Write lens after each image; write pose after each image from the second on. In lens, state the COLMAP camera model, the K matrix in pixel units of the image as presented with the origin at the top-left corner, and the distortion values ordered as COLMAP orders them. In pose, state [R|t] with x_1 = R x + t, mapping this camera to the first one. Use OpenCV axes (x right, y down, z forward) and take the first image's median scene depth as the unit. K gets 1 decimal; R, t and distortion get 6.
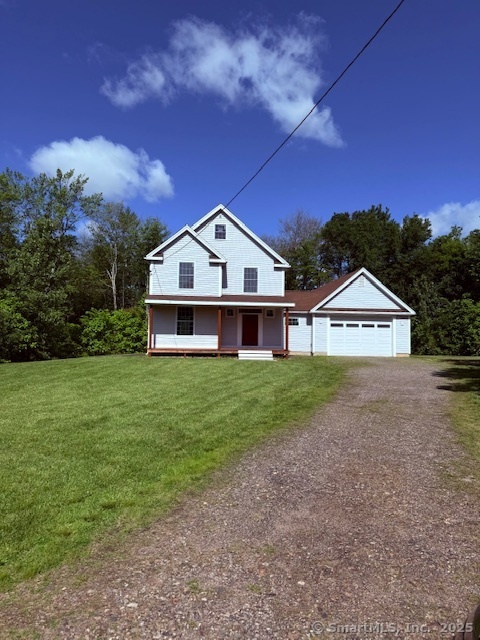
lens RADIAL K [[435.6, 0, 240.0], [0, 435.6, 320.0], [0, 0, 1]] dist [0.150146, 0.000658]
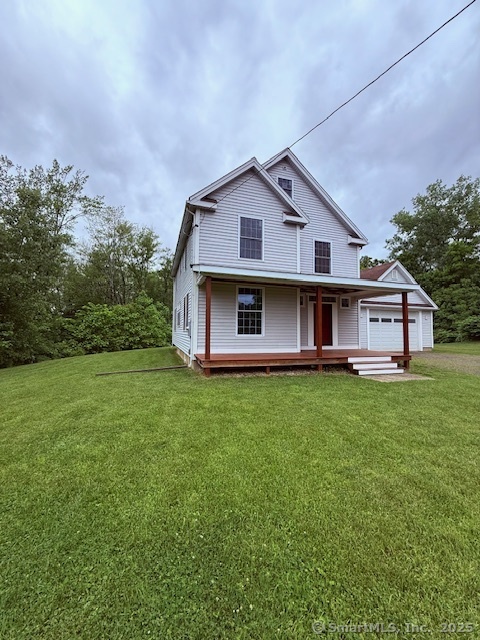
lens RADIAL K [[252.9, 0, 243.4], [0, 252.9, 321.0], [0, 0, 1]] dist [0.000051, 0.000450]
pose [[0.975702, 0.001646, 0.219093, -0.176286], [-0.003073, 0.999976, 0.006176, 0.012026], [-0.219078, -0.006699, 0.975684, 0.536083]]
